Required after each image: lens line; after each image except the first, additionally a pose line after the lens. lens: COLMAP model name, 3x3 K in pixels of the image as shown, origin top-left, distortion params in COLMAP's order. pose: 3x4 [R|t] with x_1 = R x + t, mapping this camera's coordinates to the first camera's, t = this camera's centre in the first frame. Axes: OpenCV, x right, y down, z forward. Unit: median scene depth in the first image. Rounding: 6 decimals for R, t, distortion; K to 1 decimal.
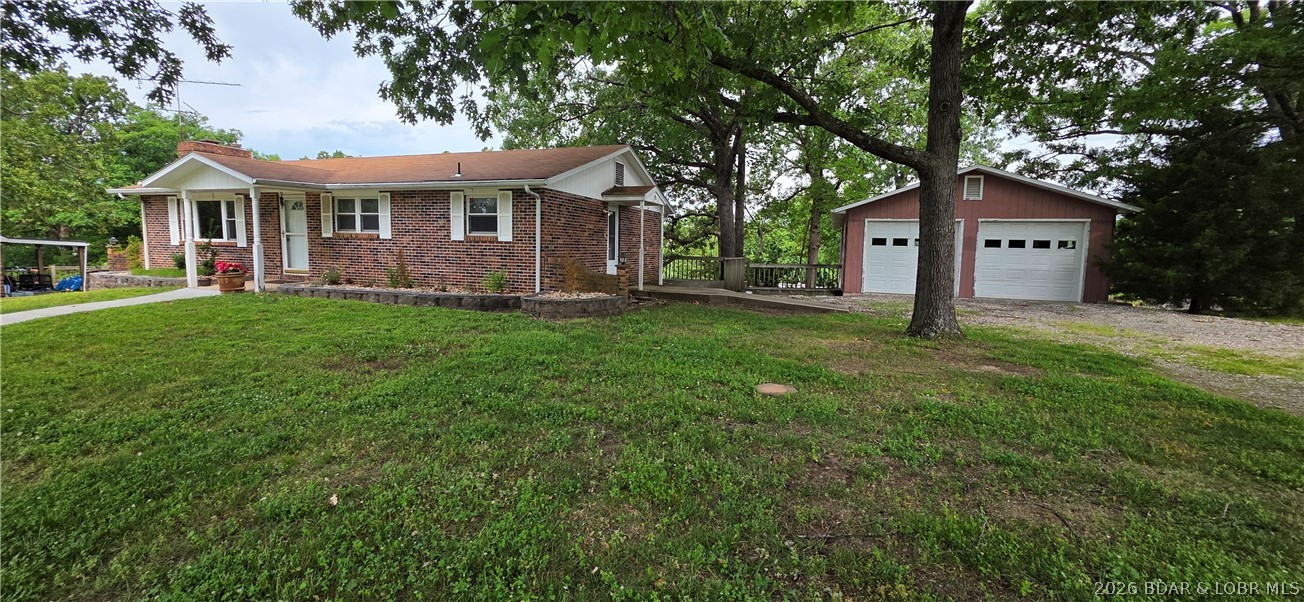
lens RADIAL K [[516.4, 0, 652.0], [0, 516.4, 301.0], [0, 0, 1]] dist [-0.000027, -0.000300]
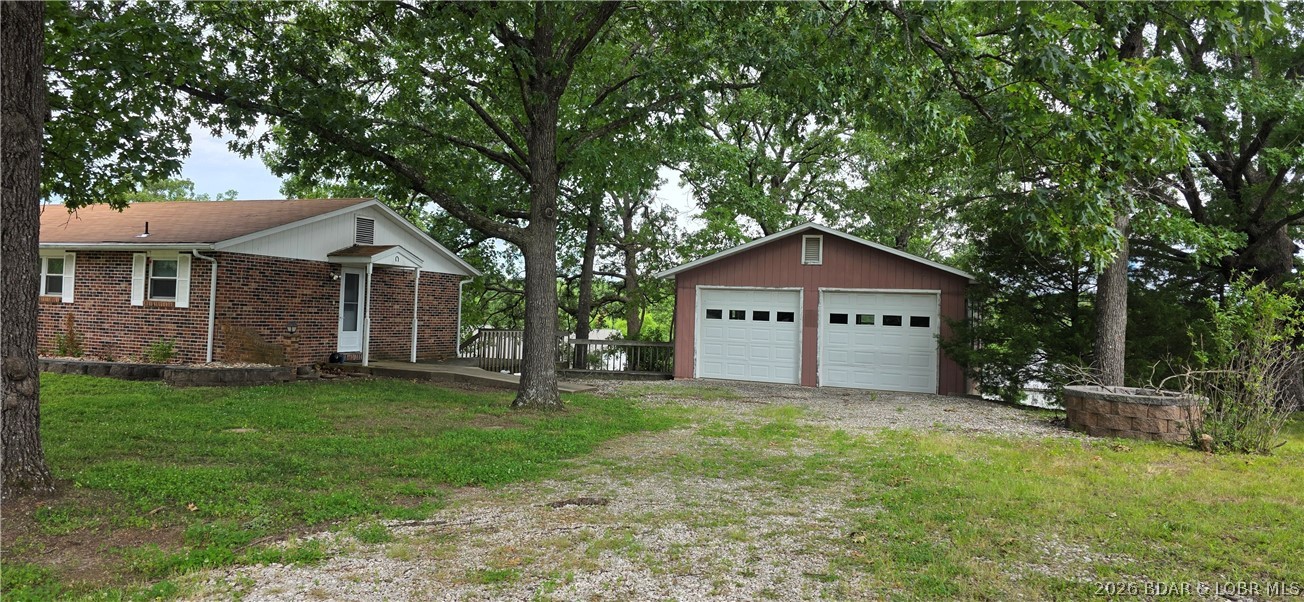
lens RADIAL K [[847.0, 0, 633.2], [0, 847.0, 295.7], [0, 0, 1]] dist [0.078454, -0.064695]
pose [[0.997909, 0.013558, -0.063197, 0.536930], [-0.021701, 0.991276, -0.130004, 0.040028], [0.060883, 0.131103, 0.989497, -0.413184]]
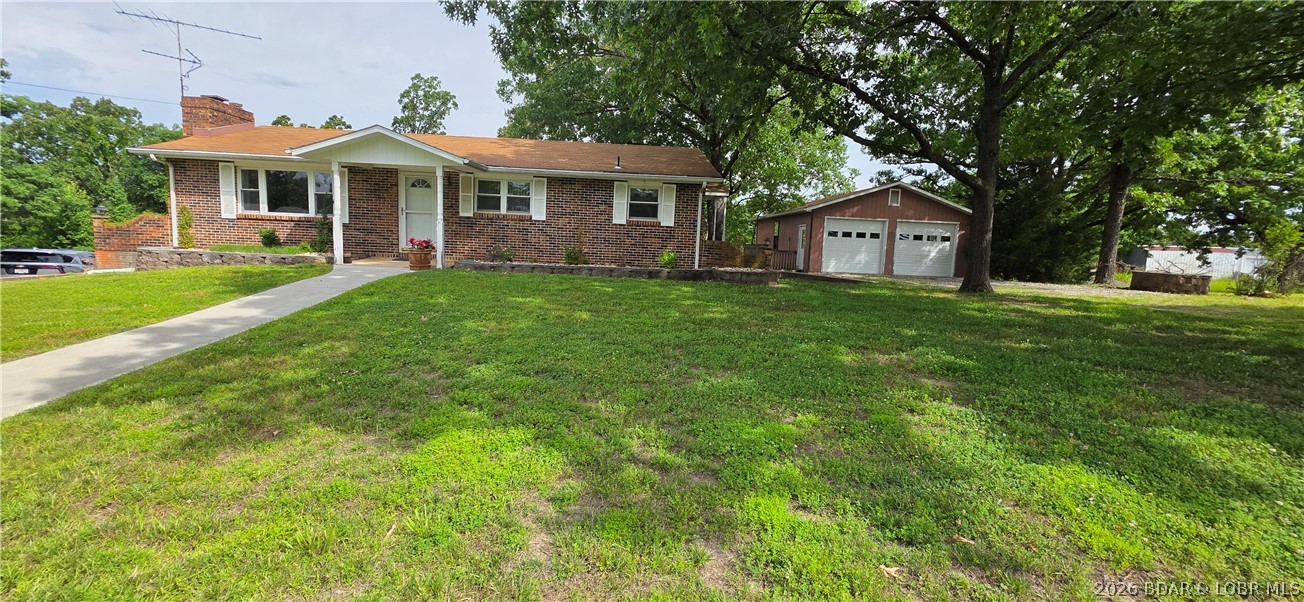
lens RADIAL K [[516.4, 0, 652.0], [0, 516.4, 301.0], [0, 0, 1]] dist [-0.000027, -0.000300]
pose [[0.928661, -0.023474, 0.370186, -0.670832], [0.015547, 0.999582, 0.024383, 0.026132], [-0.370604, -0.016888, 0.928638, -0.099784]]
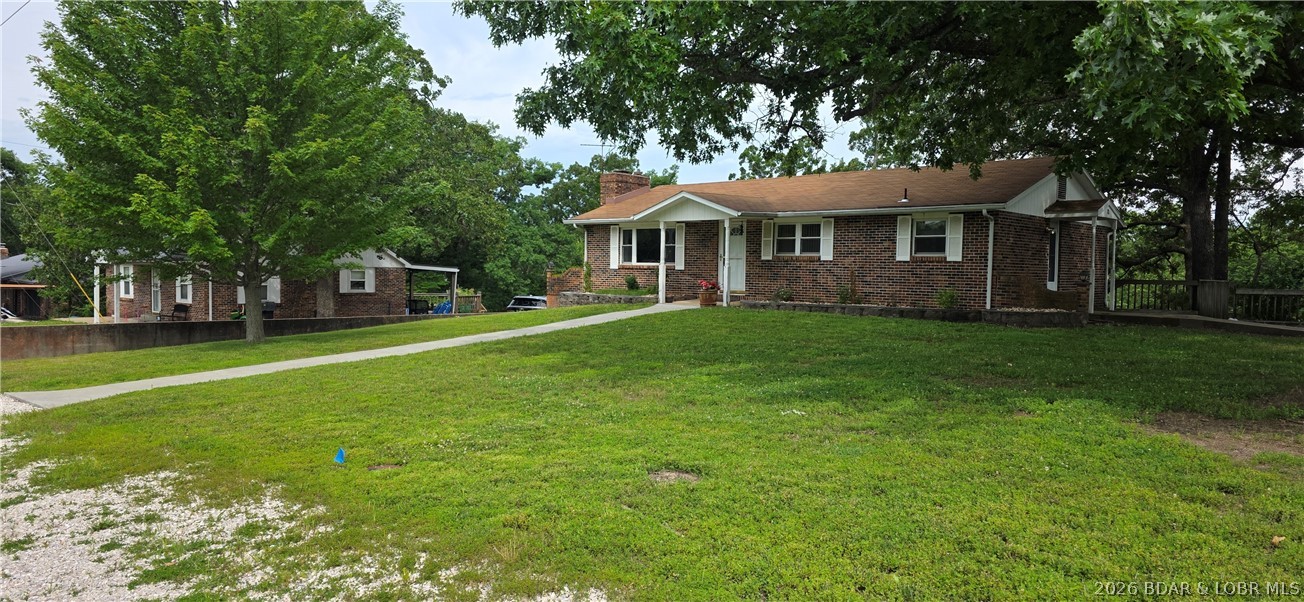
lens RADIAL K [[865.8, 0, 645.8], [0, 865.8, 313.5], [0, 0, 1]] dist [0.071425, -0.073141]
pose [[0.914434, 0.014925, -0.404460, -0.119208], [-0.040324, 0.997707, -0.054349, 0.099930], [0.402721, 0.066008, 0.912939, -0.771878]]
